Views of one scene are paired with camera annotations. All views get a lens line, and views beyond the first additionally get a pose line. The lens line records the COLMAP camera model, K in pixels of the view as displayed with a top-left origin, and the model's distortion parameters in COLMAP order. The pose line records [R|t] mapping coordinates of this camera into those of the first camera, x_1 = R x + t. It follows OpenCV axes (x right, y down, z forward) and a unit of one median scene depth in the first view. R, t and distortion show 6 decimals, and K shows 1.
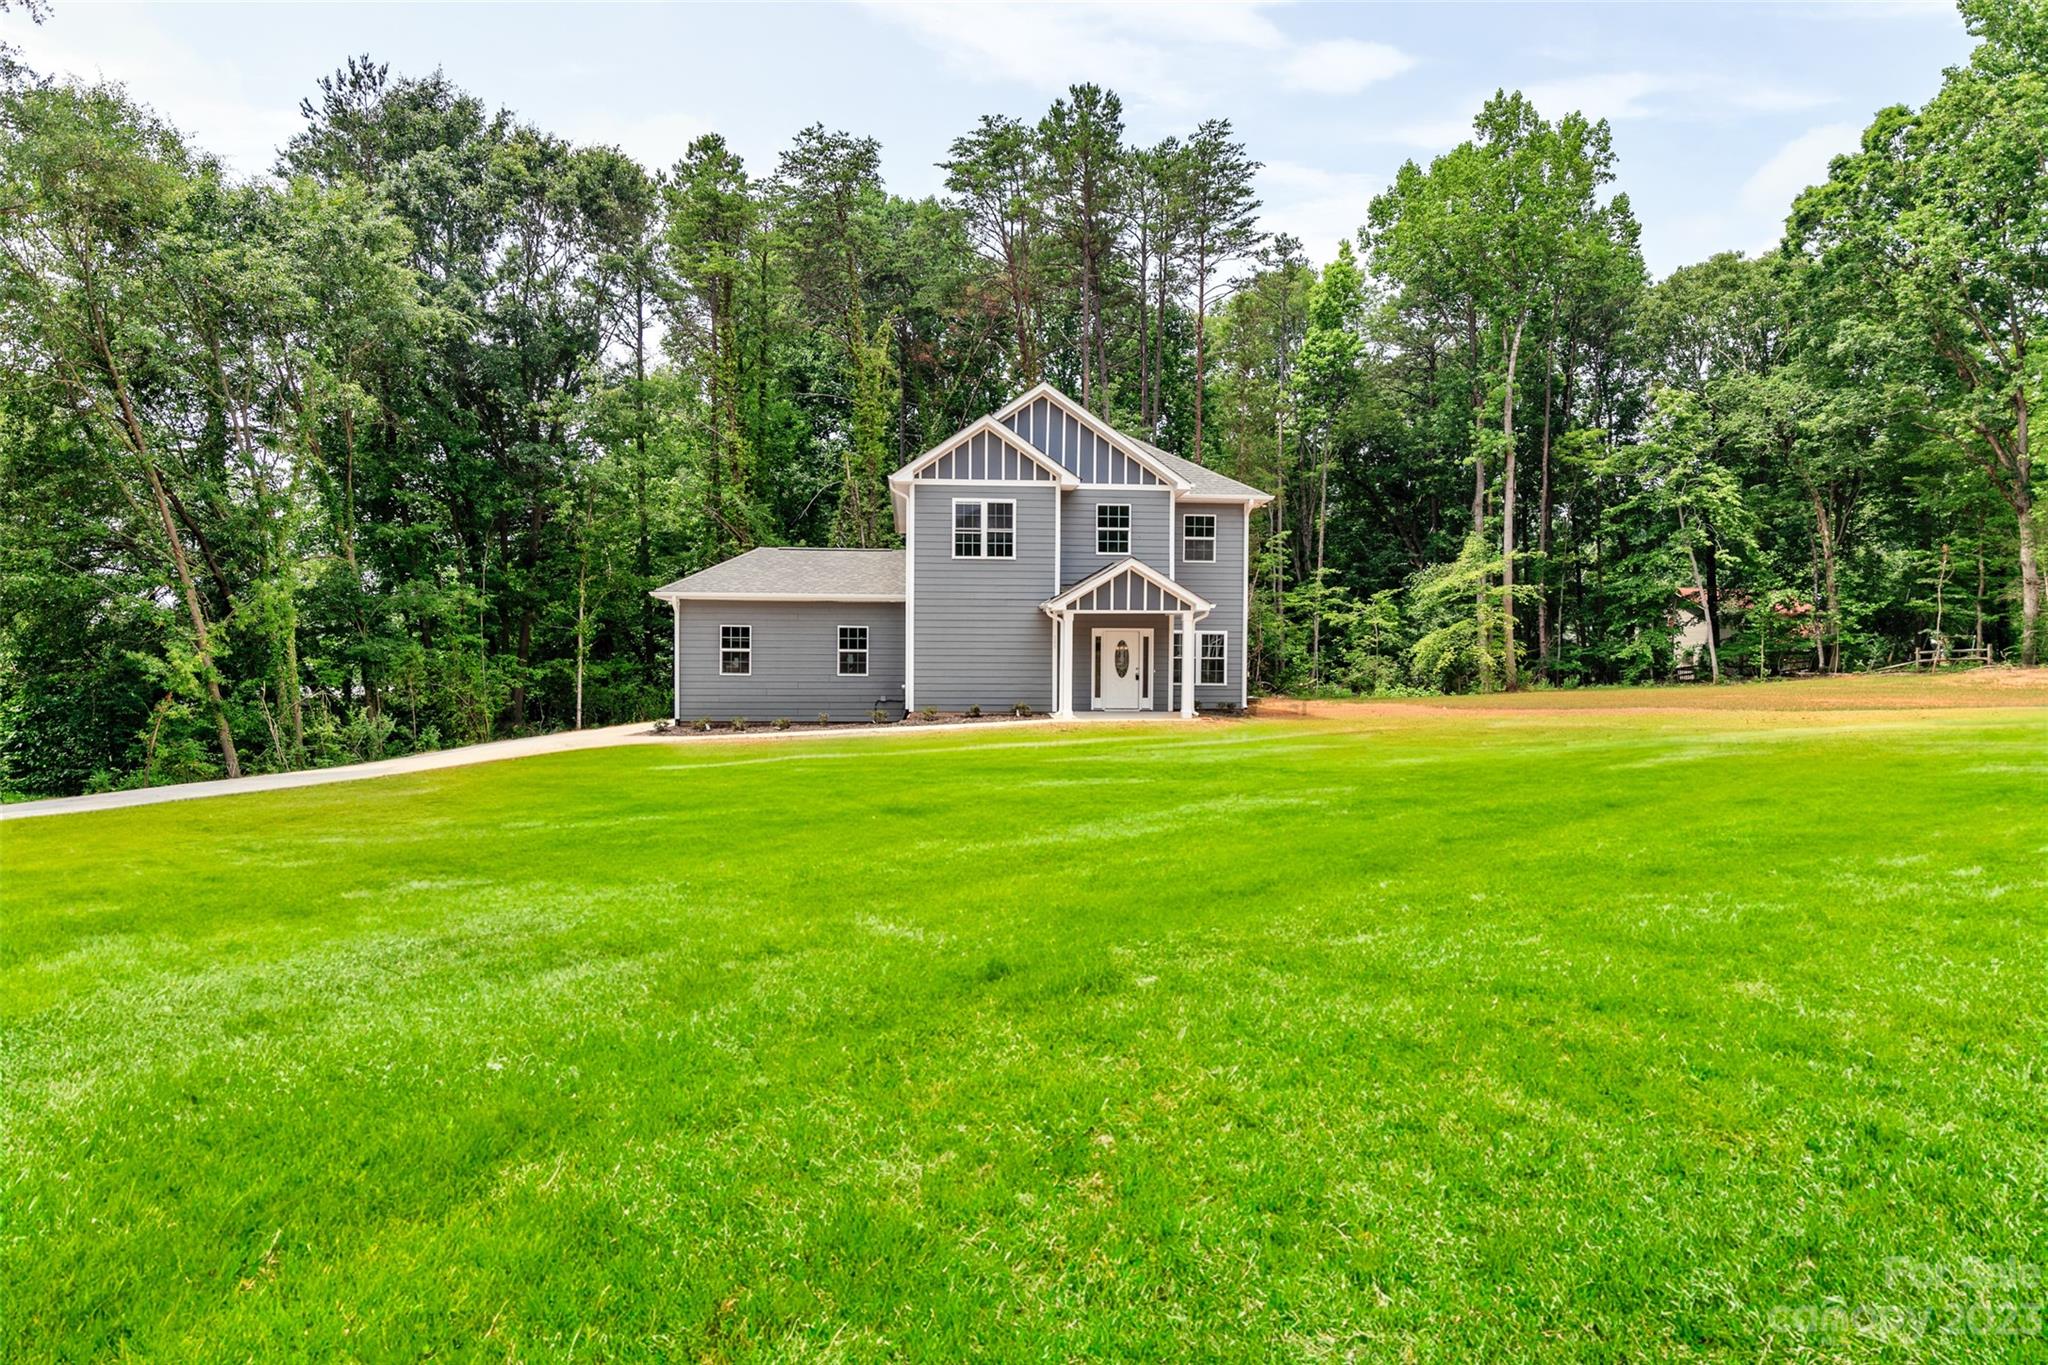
lens RADIAL K [[1249.3, 0, 1025.5], [0, 1249.3, 680.8], [0, 0, 1]] dist [-0.004094, -0.001810]
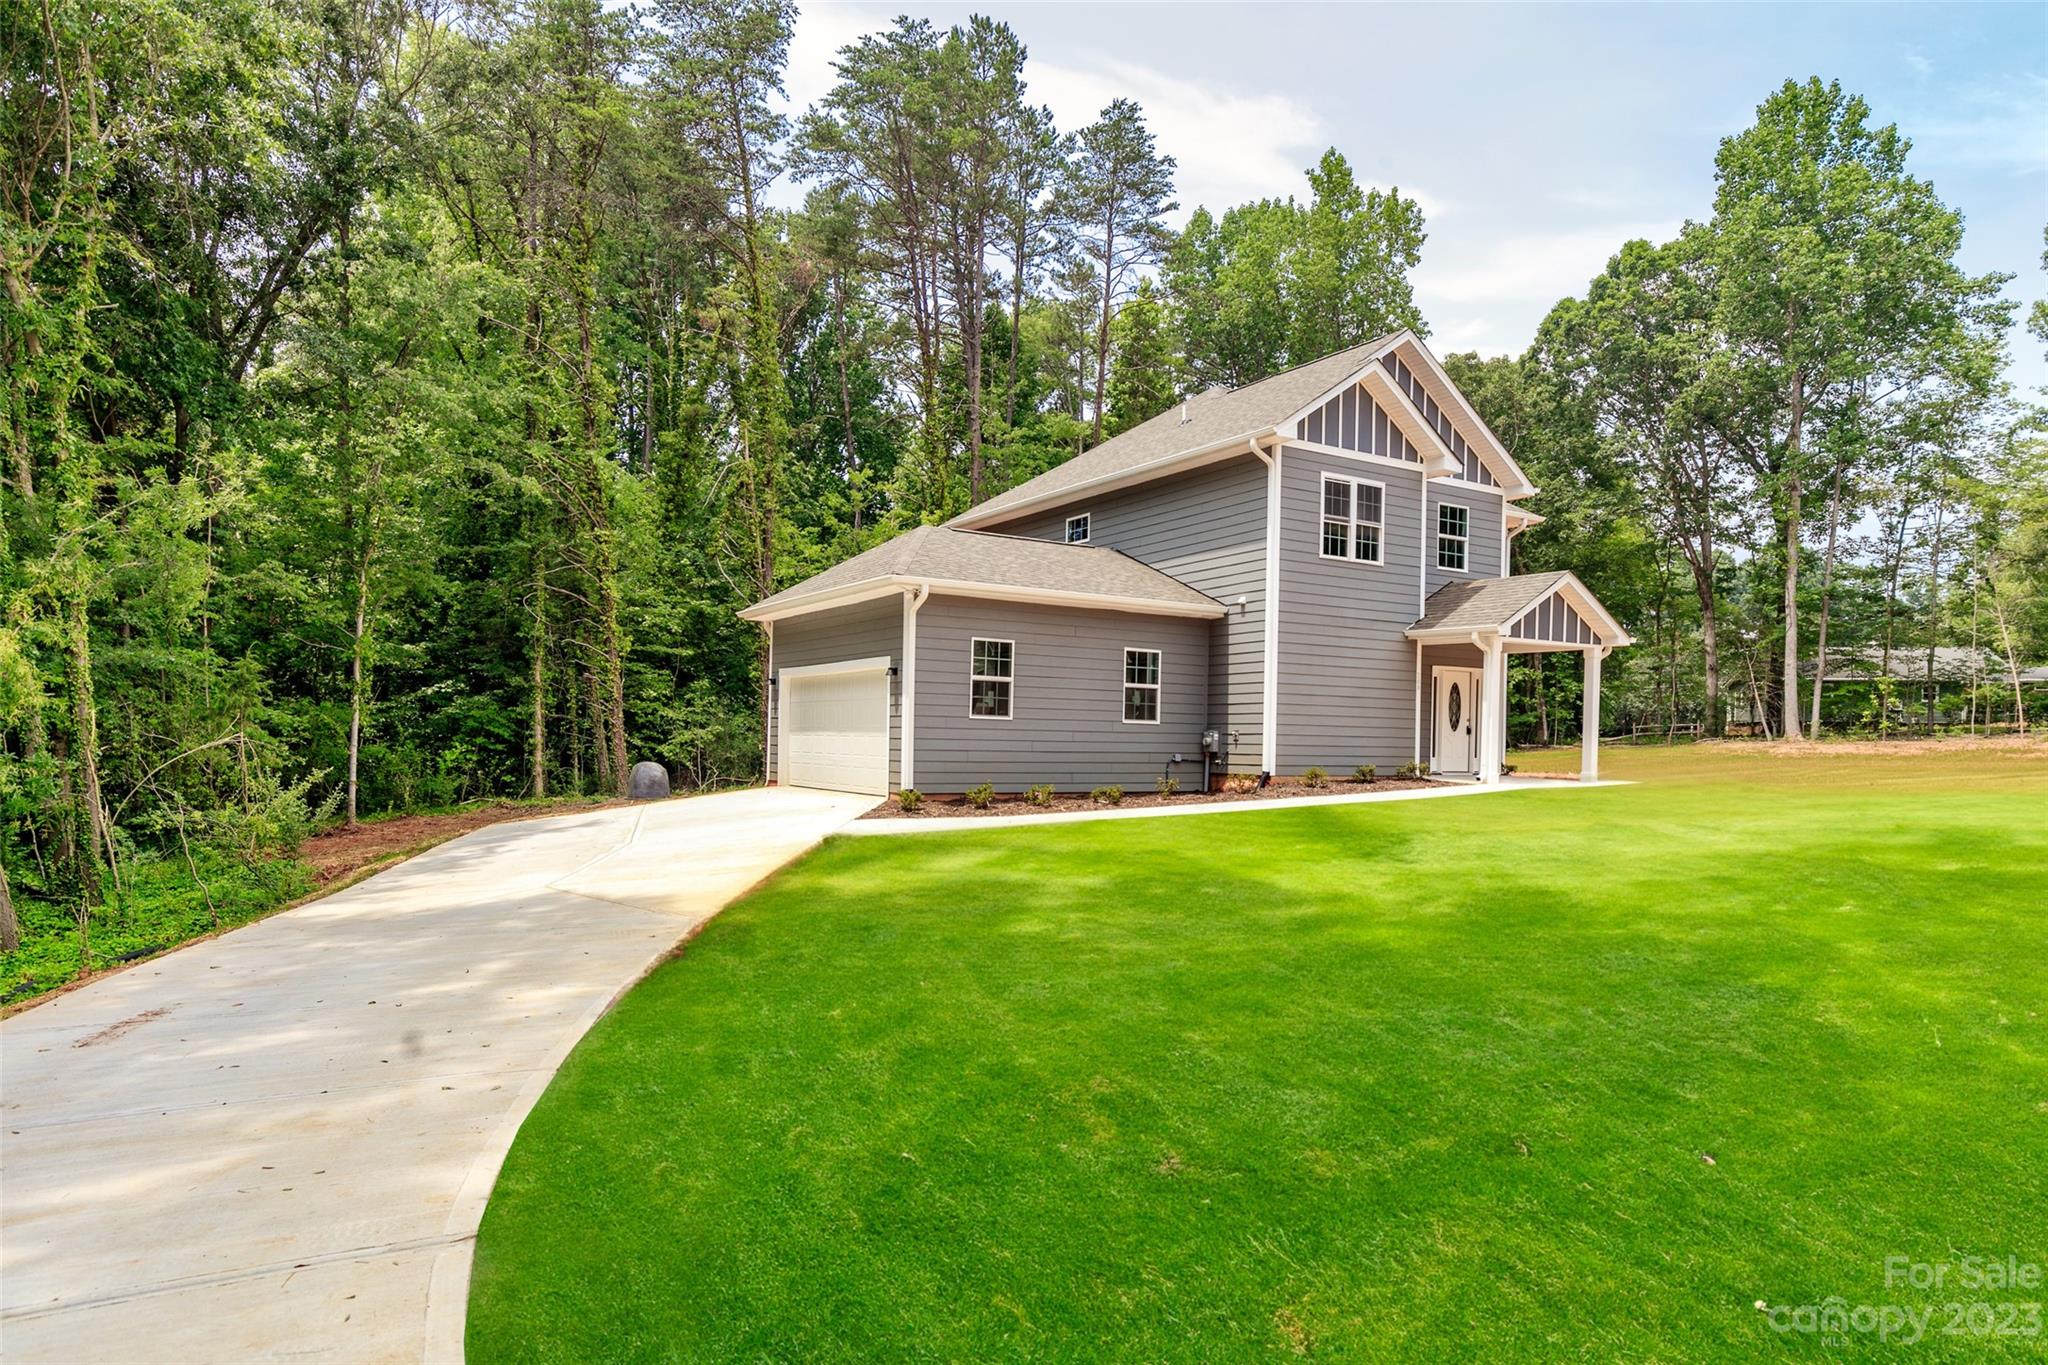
lens RADIAL K [[1249.3, 0, 1017.3], [0, 1249.3, 747.8], [0, 0, 1]] dist [-0.004094, -0.001810]
pose [[0.878571, 0.007470, 0.477553, -0.537236], [-0.002536, 0.999937, -0.010975, 0.017338], [-0.477605, 0.008431, 0.878534, 0.459811]]
